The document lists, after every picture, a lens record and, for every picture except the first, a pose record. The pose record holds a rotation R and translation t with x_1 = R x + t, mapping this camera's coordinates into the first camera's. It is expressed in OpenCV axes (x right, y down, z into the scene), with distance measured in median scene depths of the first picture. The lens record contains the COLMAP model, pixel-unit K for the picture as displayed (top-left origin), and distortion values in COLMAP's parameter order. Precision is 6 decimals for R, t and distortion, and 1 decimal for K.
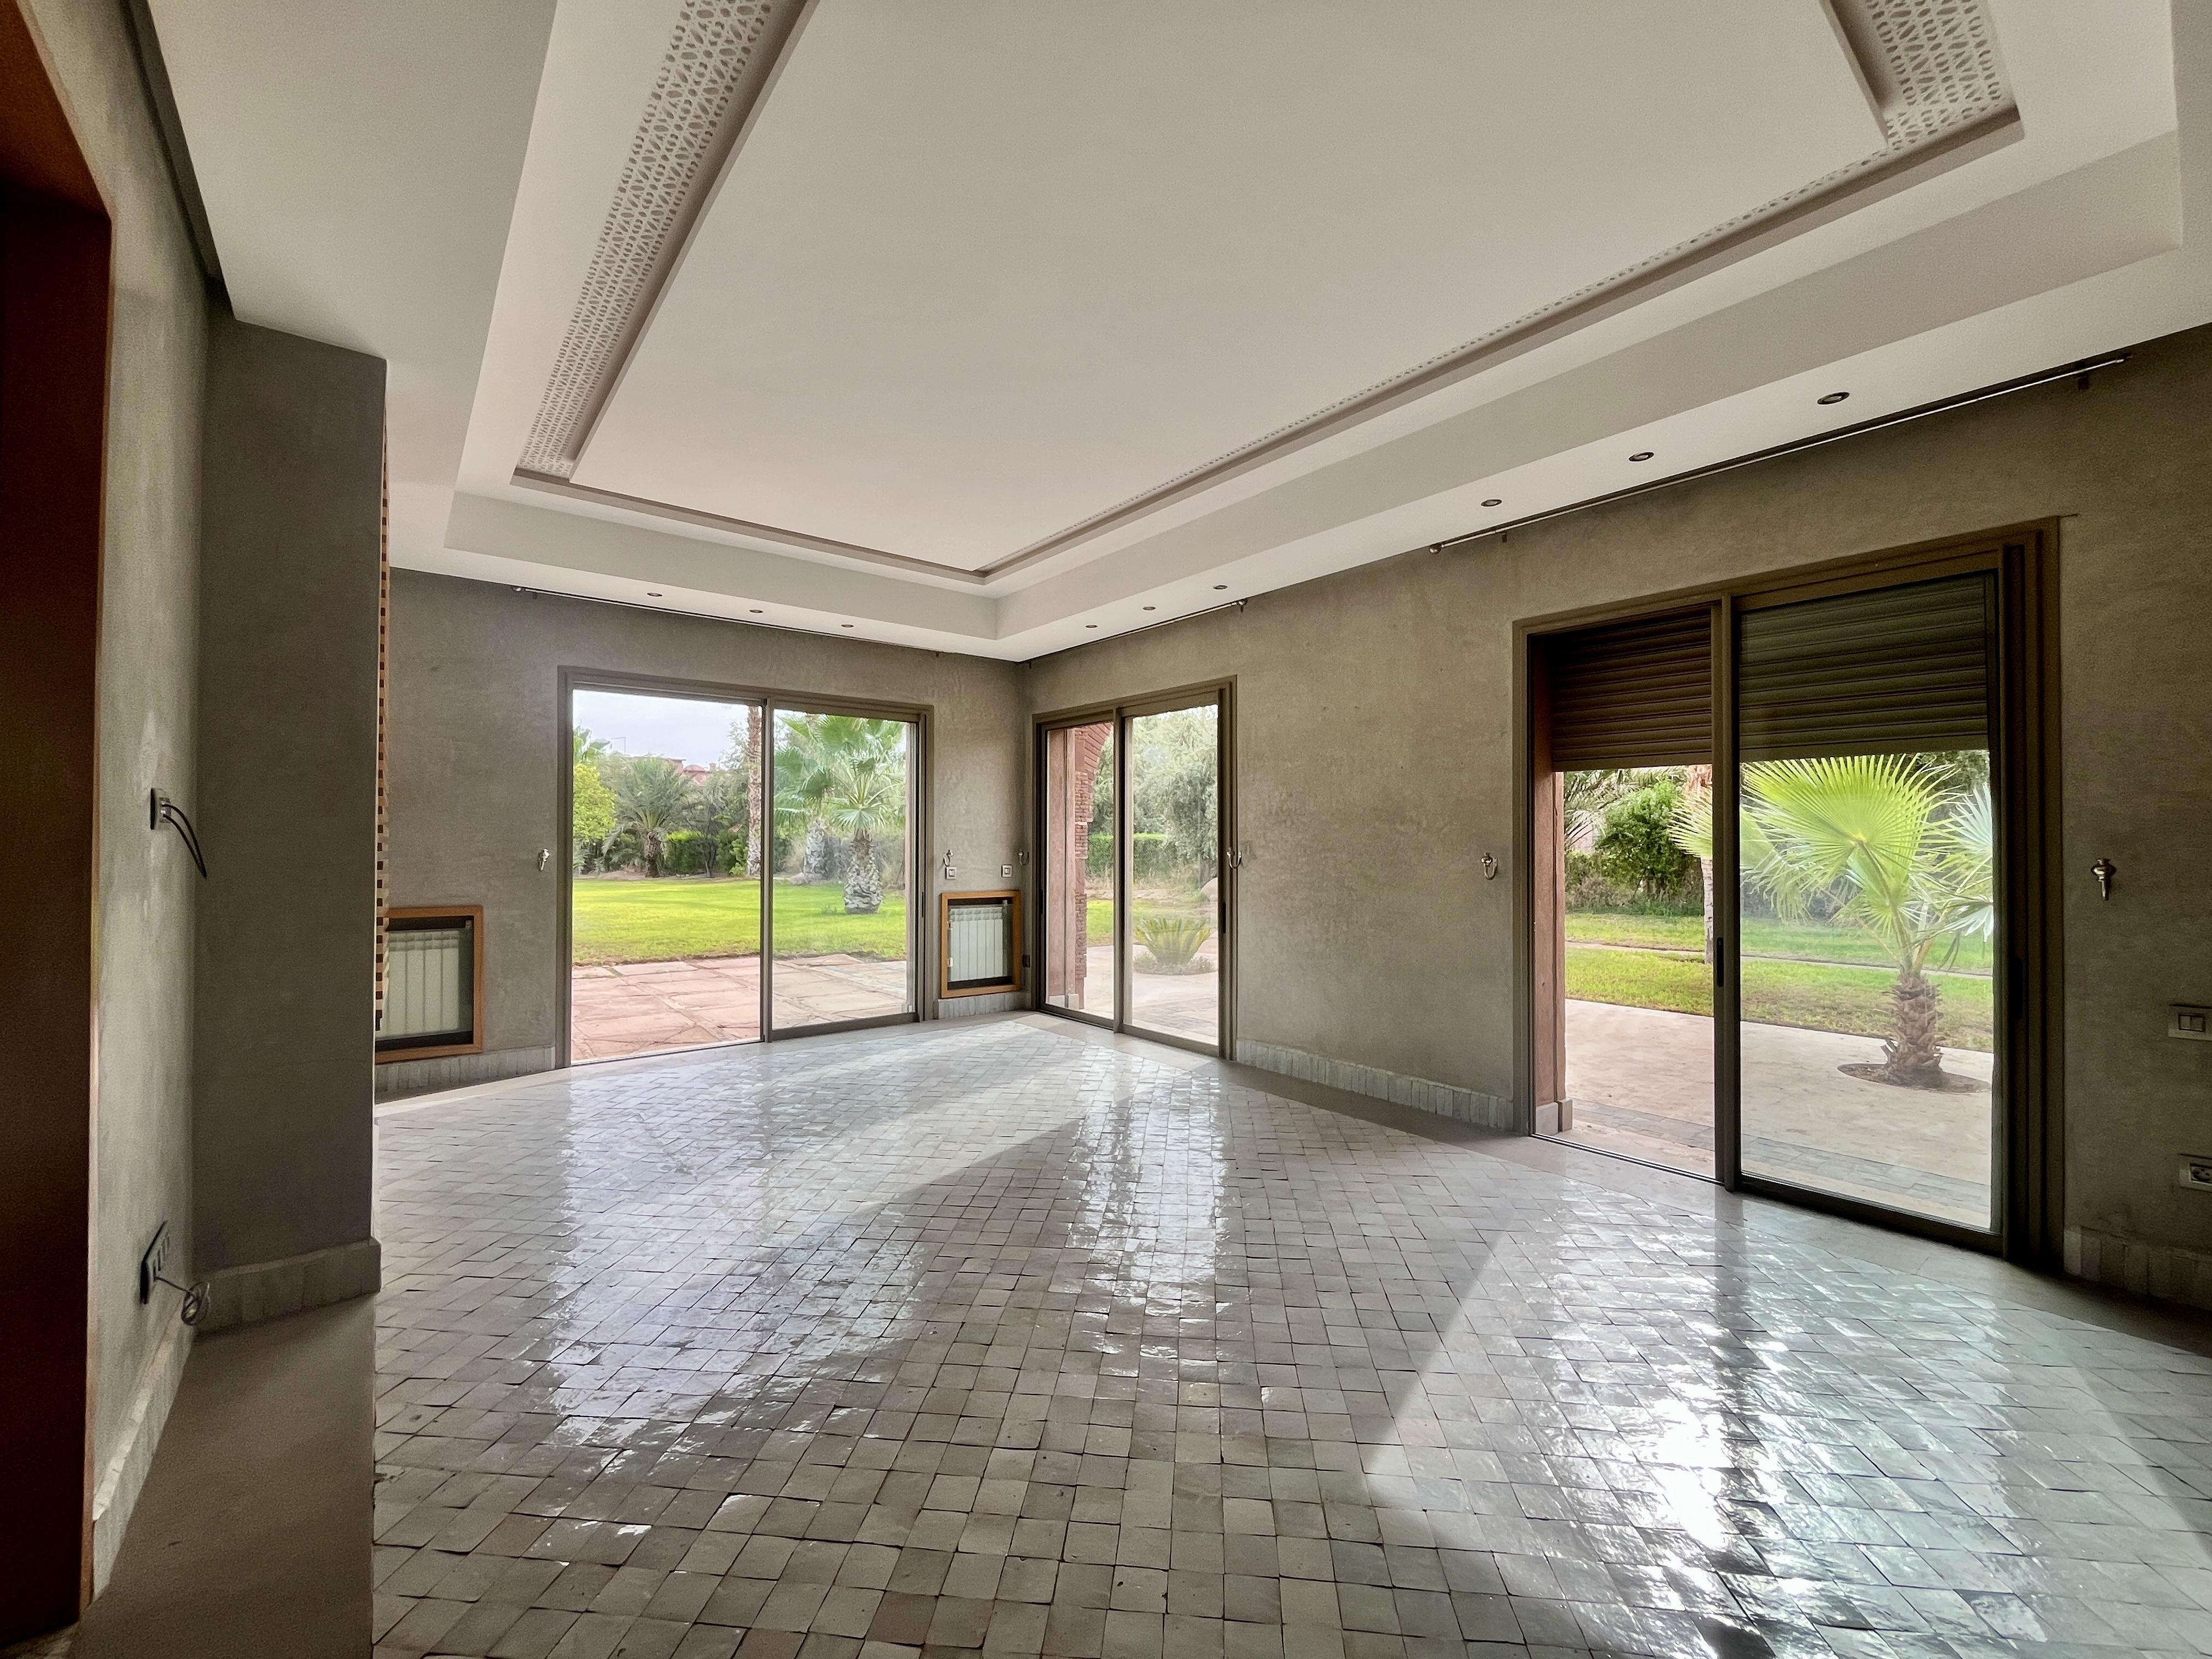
lens RADIAL K [[902.6, 0, 1105.0], [0, 902.6, 838.1], [0, 0, 1]] dist [-0.003390, -0.000258]
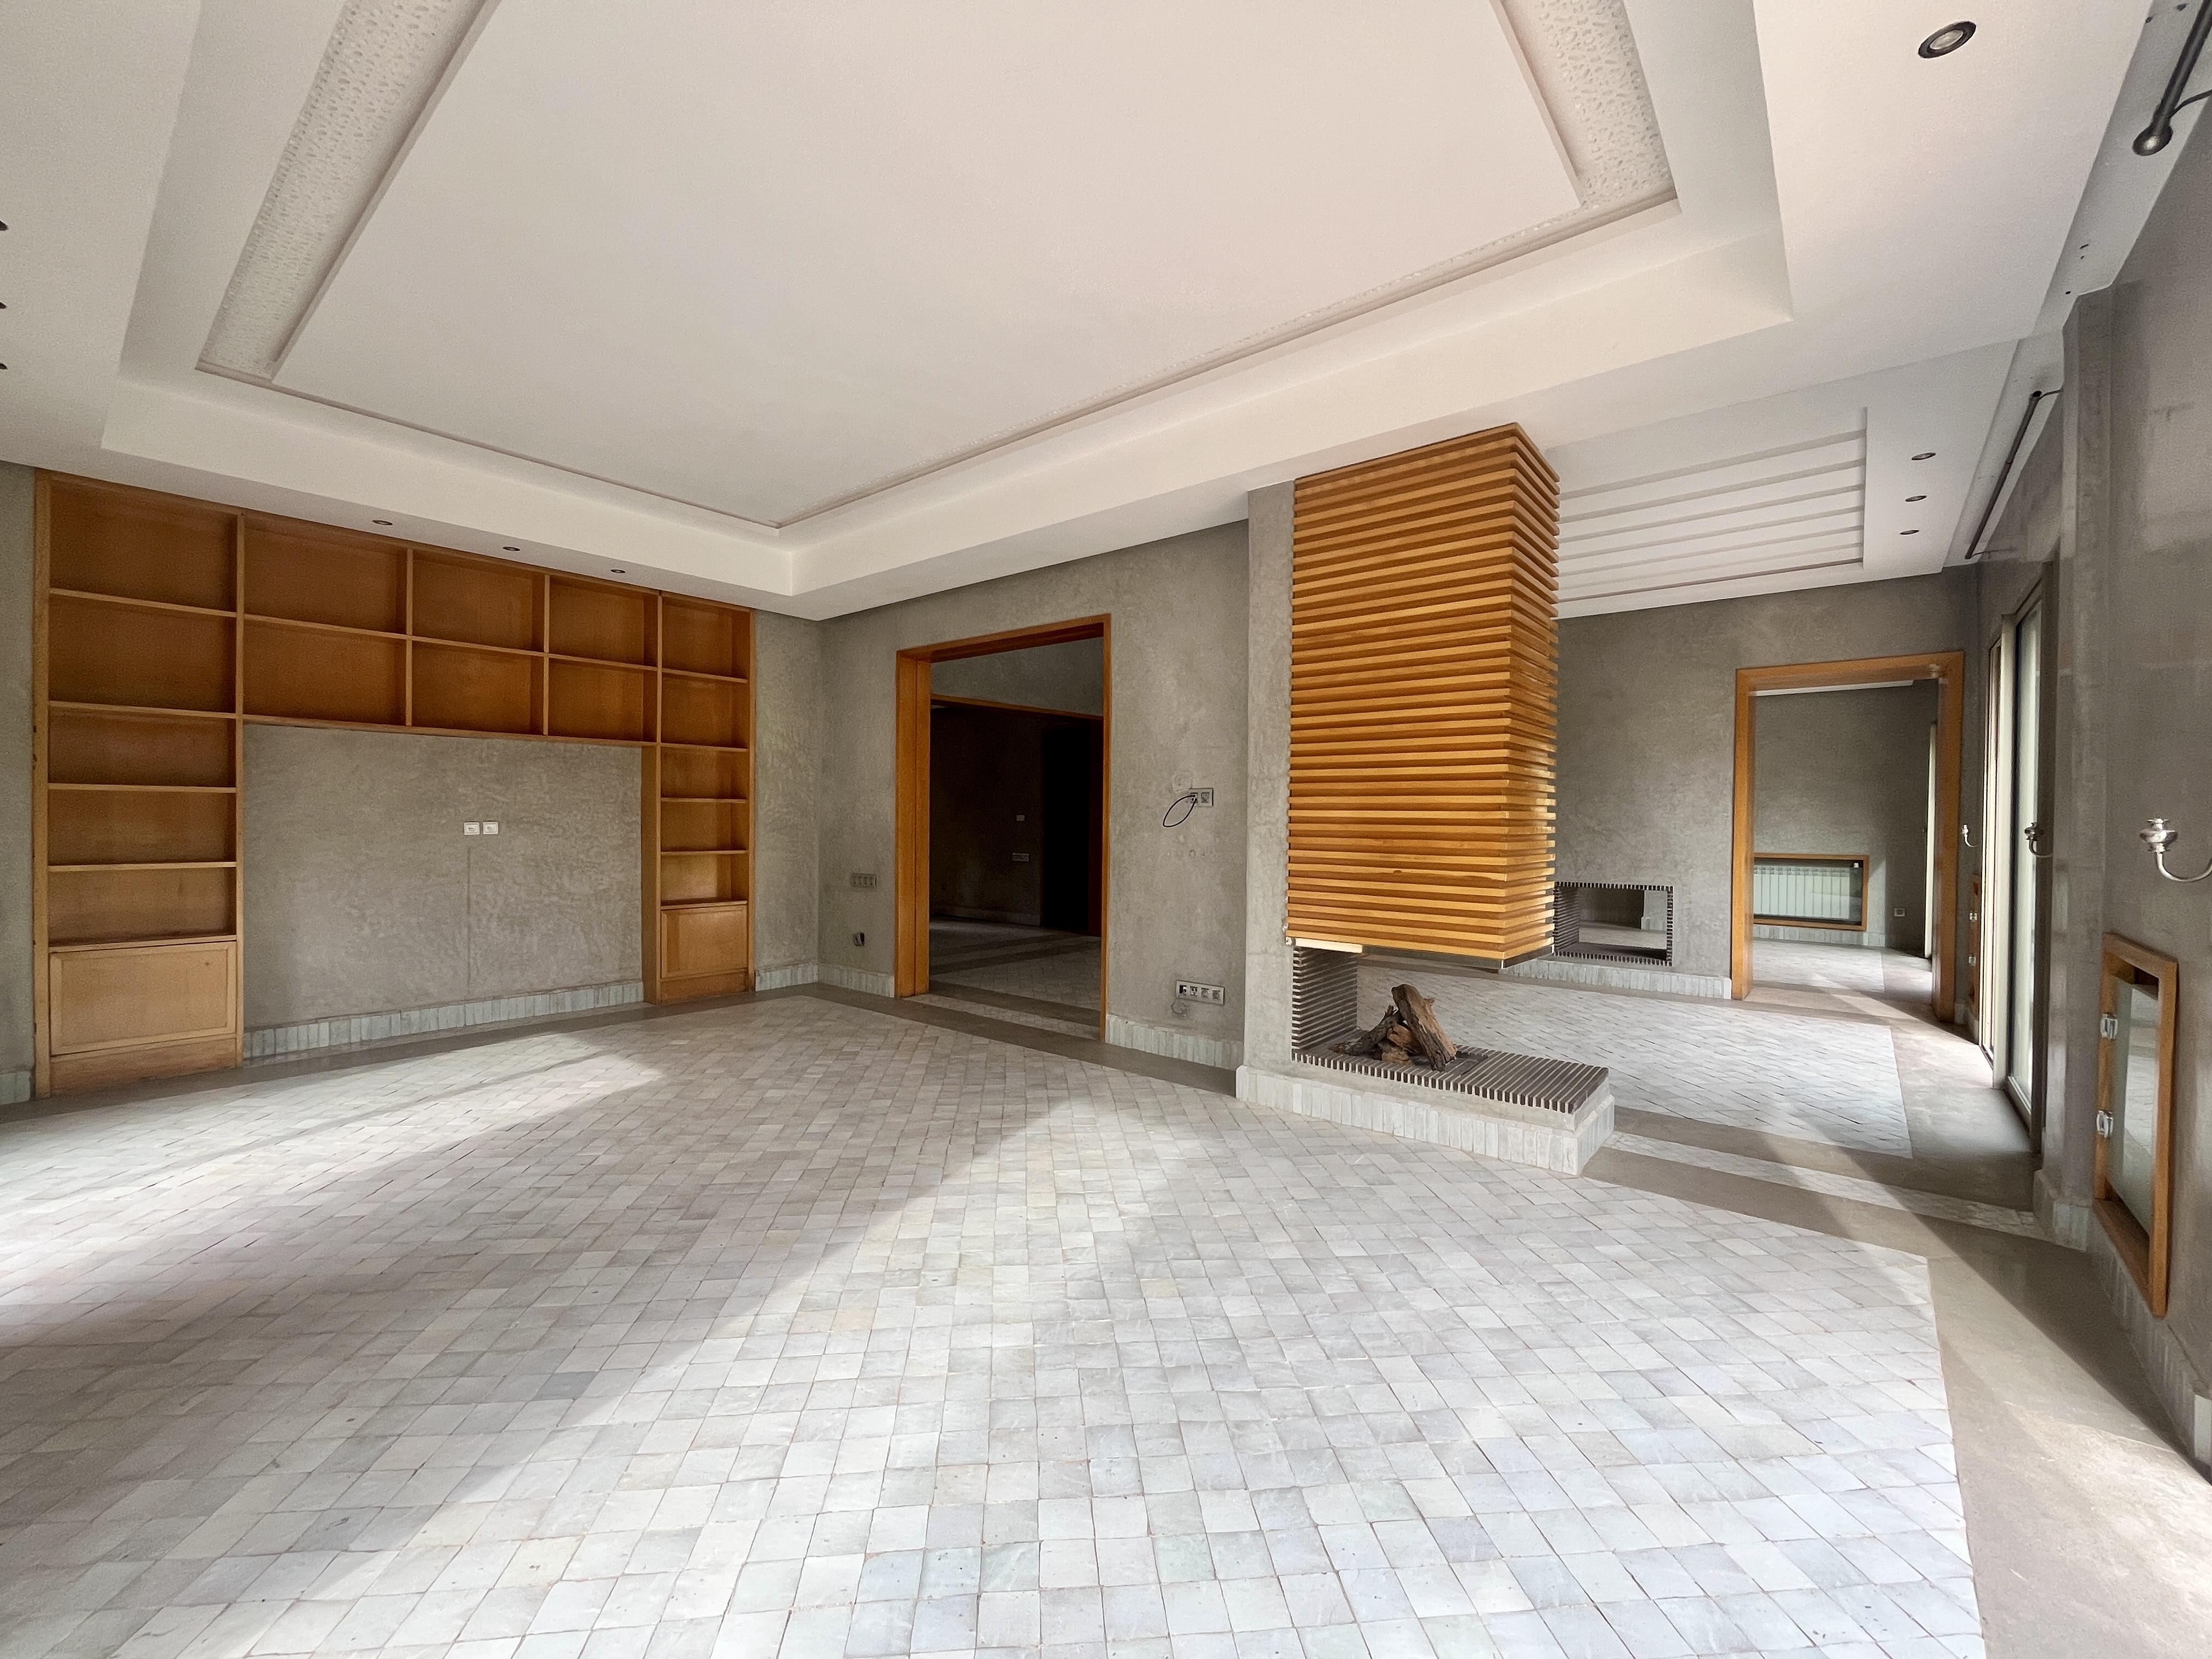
lens RADIAL K [[902.6, 0, 1107.3], [0, 902.6, 827.8], [0, 0, 1]] dist [-0.003390, -0.000258]
pose [[-0.980212, -0.006240, -0.197850, -0.338645], [-0.006362, 0.999980, -0.000016, 0.046502], [0.197846, 0.001243, -0.980232, 3.025363]]
